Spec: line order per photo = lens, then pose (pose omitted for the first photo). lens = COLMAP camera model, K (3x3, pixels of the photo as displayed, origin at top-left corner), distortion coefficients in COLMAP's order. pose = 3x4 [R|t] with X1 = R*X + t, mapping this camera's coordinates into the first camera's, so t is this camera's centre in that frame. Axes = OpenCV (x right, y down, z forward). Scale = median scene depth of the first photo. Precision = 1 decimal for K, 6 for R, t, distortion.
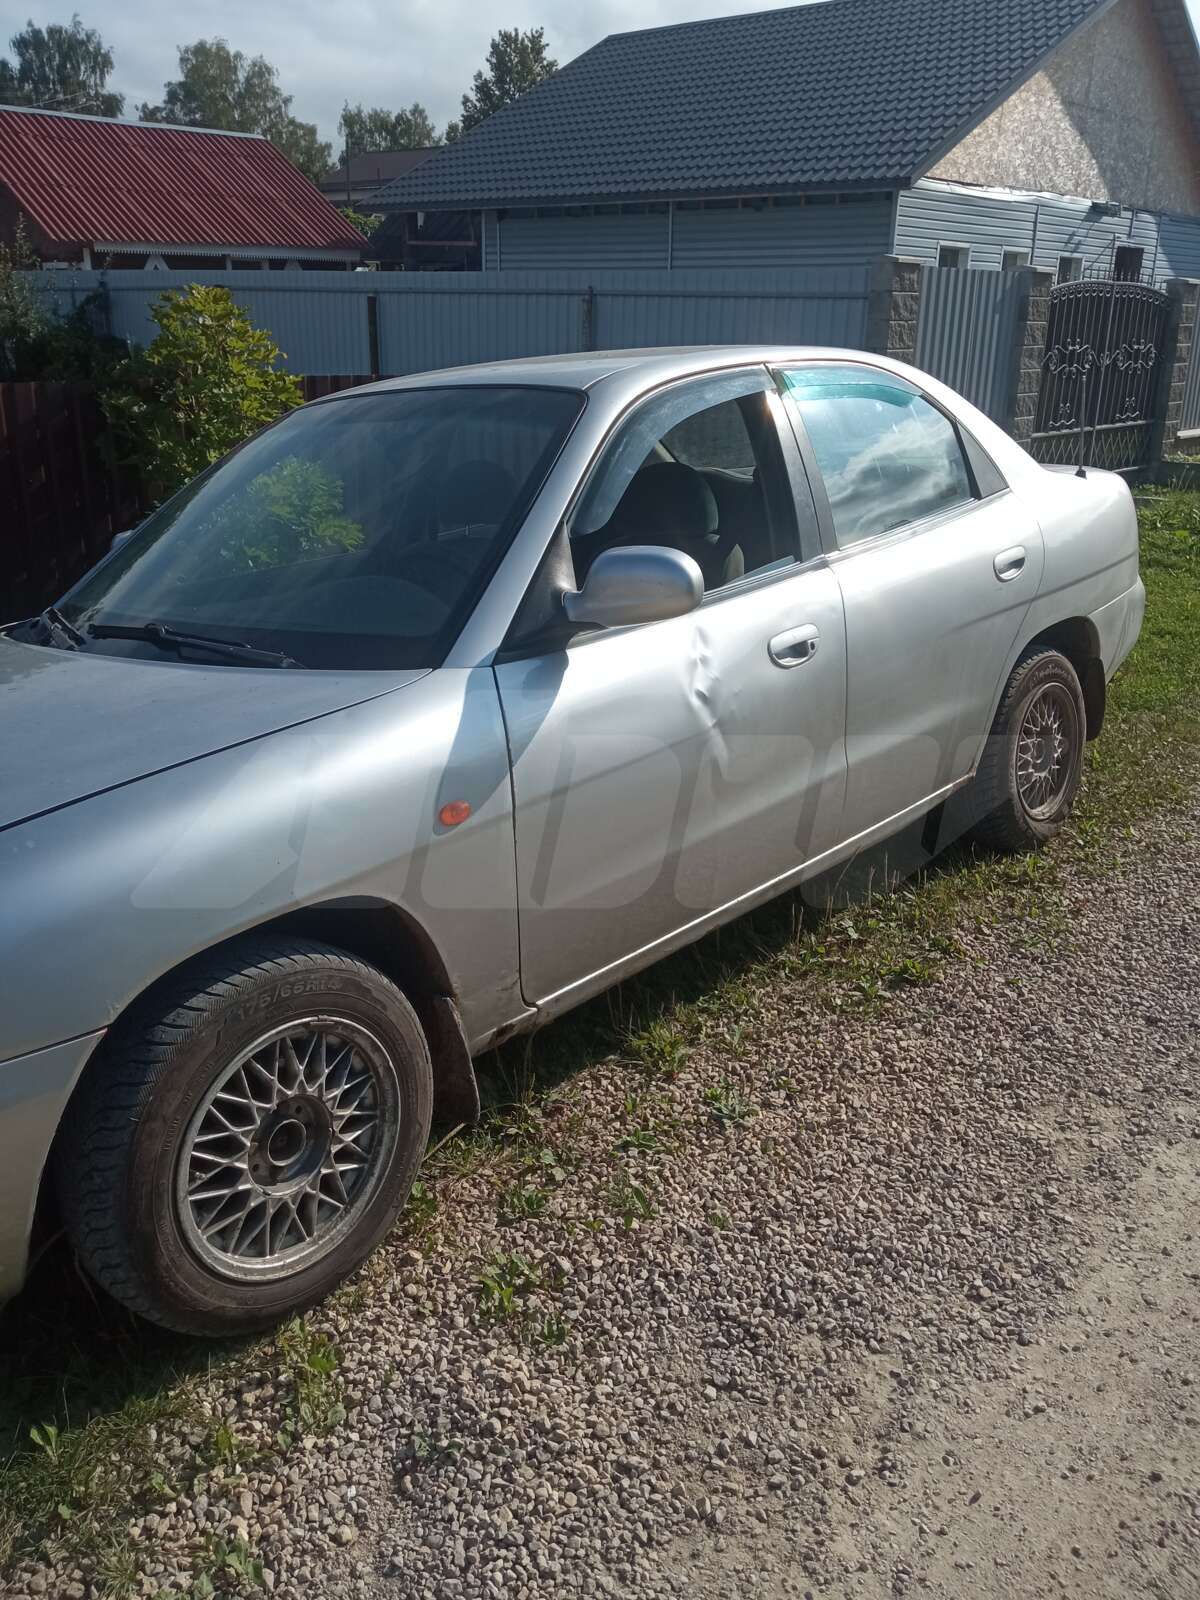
lens RADIAL K [[1274.1, 0, 600.0], [0, 1274.1, 800.0], [0, 0, 1]] dist [0.003853, -0.073756]
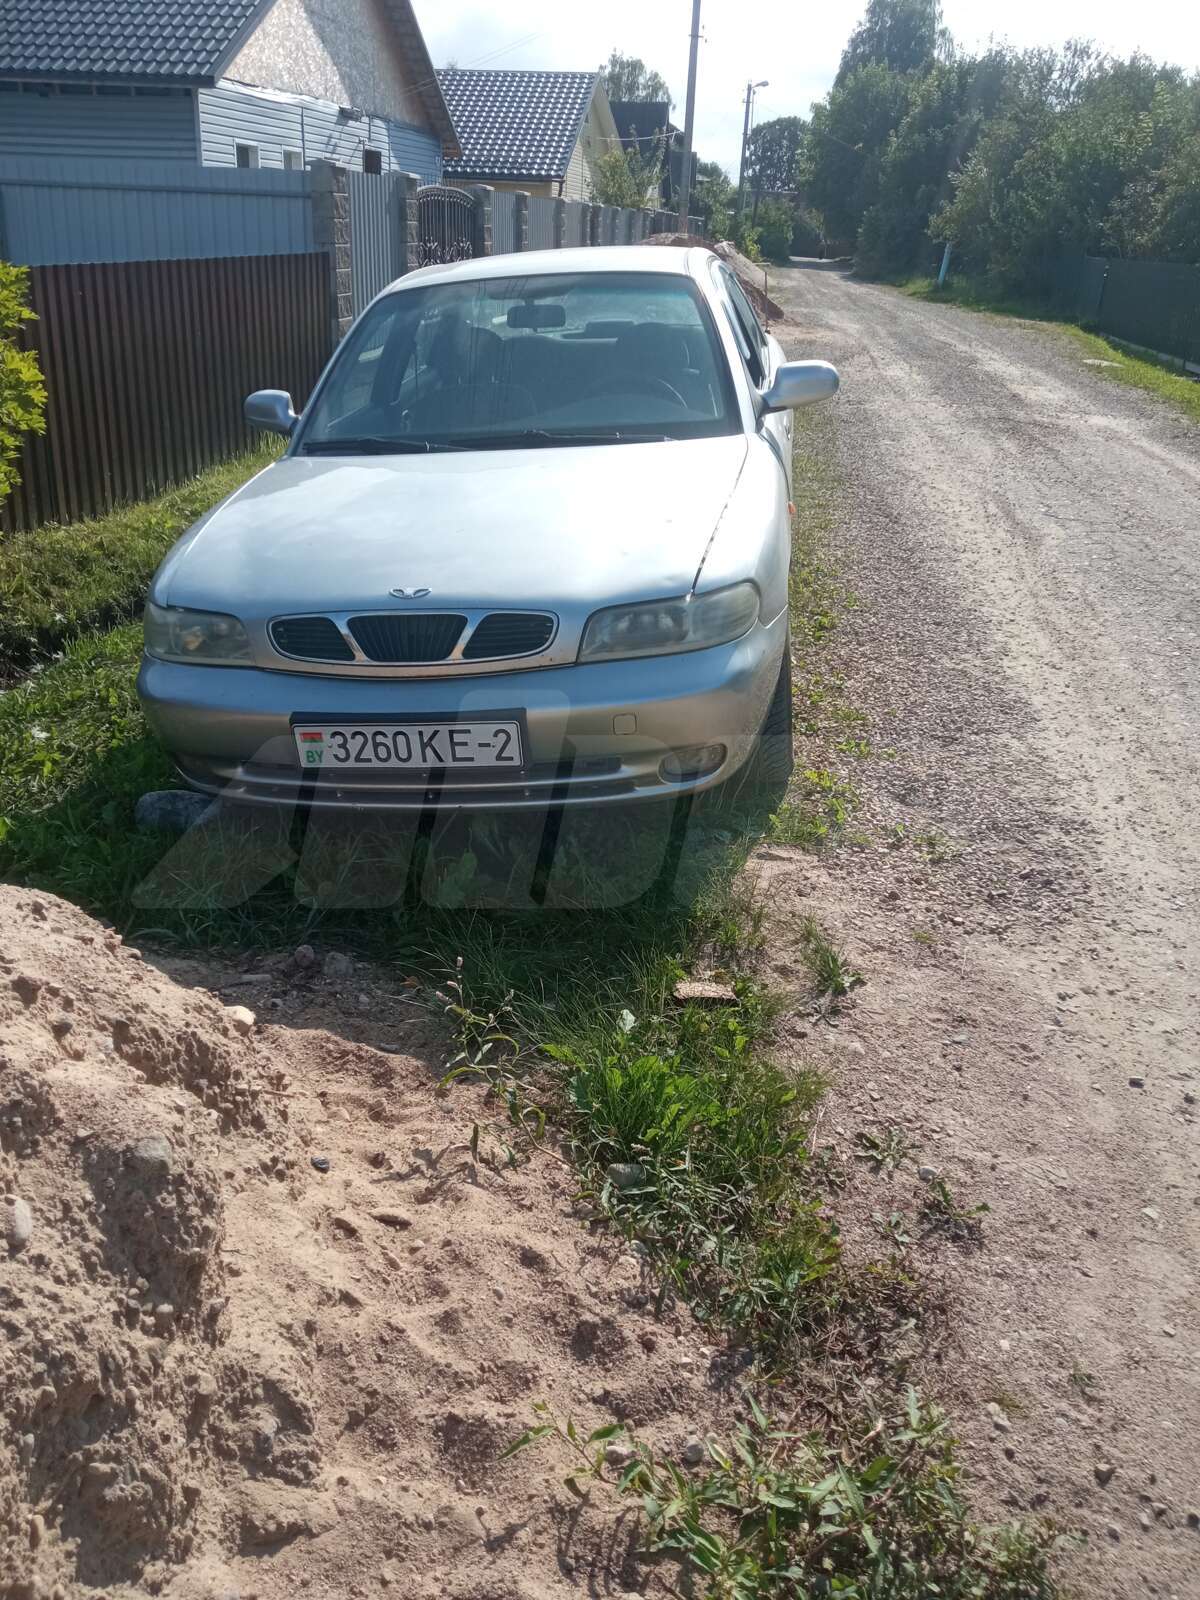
lens RADIAL K [[1274.1, 0, 600.0], [0, 1274.1, 800.0], [0, 0, 1]] dist [0.003853, -0.073756]
pose [[0.811700, -0.210303, 0.544900, -0.169491], [0.169357, 0.977593, 0.125020, 0.017346], [-0.558983, -0.009196, 0.829128, -0.046498]]
